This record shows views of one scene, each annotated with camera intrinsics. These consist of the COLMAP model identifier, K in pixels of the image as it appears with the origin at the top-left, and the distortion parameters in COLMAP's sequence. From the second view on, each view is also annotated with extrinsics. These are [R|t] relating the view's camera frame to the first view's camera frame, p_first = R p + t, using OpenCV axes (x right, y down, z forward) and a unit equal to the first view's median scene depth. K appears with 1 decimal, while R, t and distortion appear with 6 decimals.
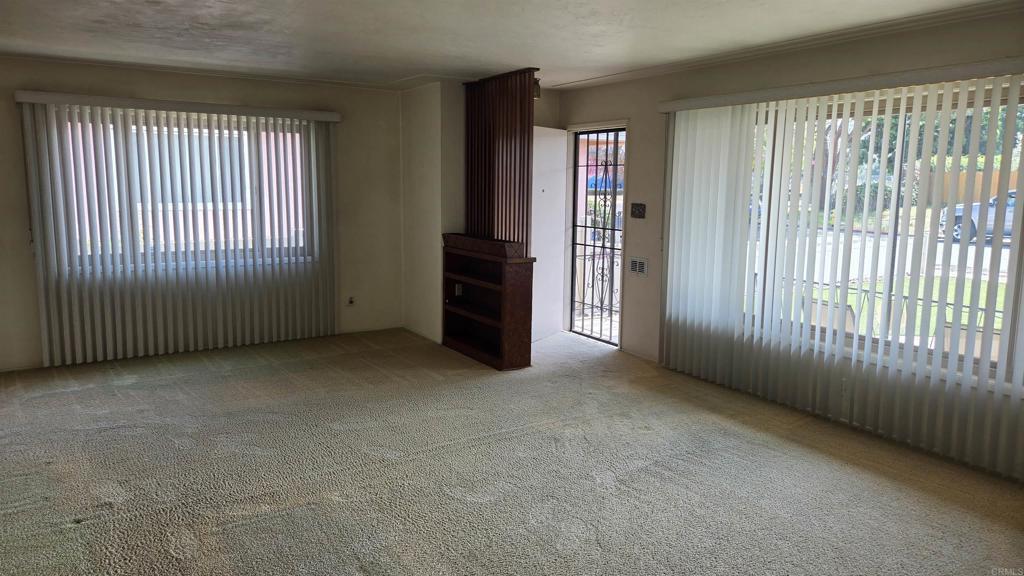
lens RADIAL K [[705.8, 0, 497.8], [0, 705.8, 284.5], [0, 0, 1]] dist [0.111108, -0.079168]
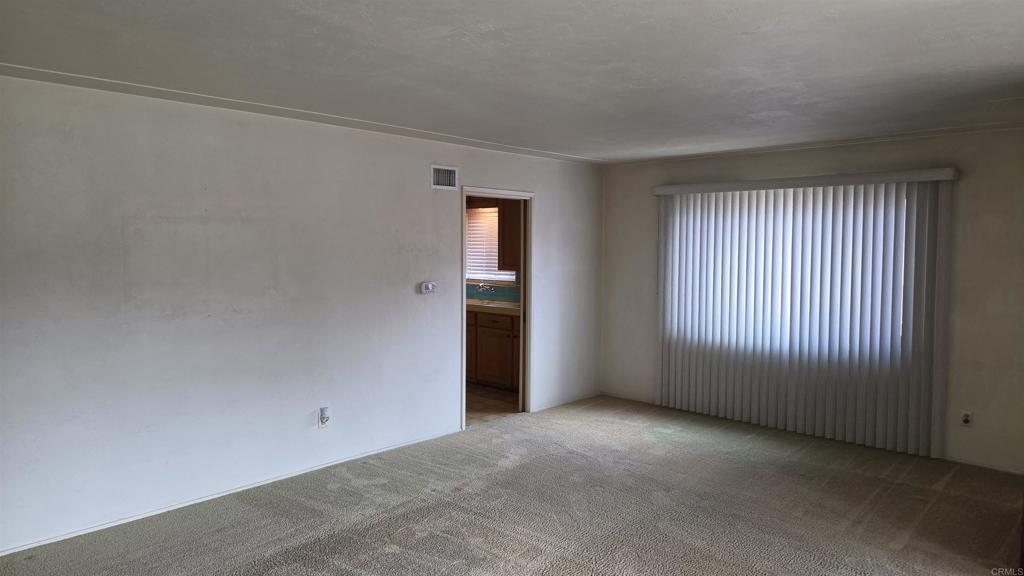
lens RADIAL K [[705.8, 0, 497.8], [0, 705.8, 284.5], [0, 0, 1]] dist [0.111108, -0.079168]
pose [[0.256432, 0.056656, -0.964900, 0.455430], [-0.140248, 0.989897, 0.020852, -0.073745], [0.956333, 0.129978, 0.261787, 0.387005]]
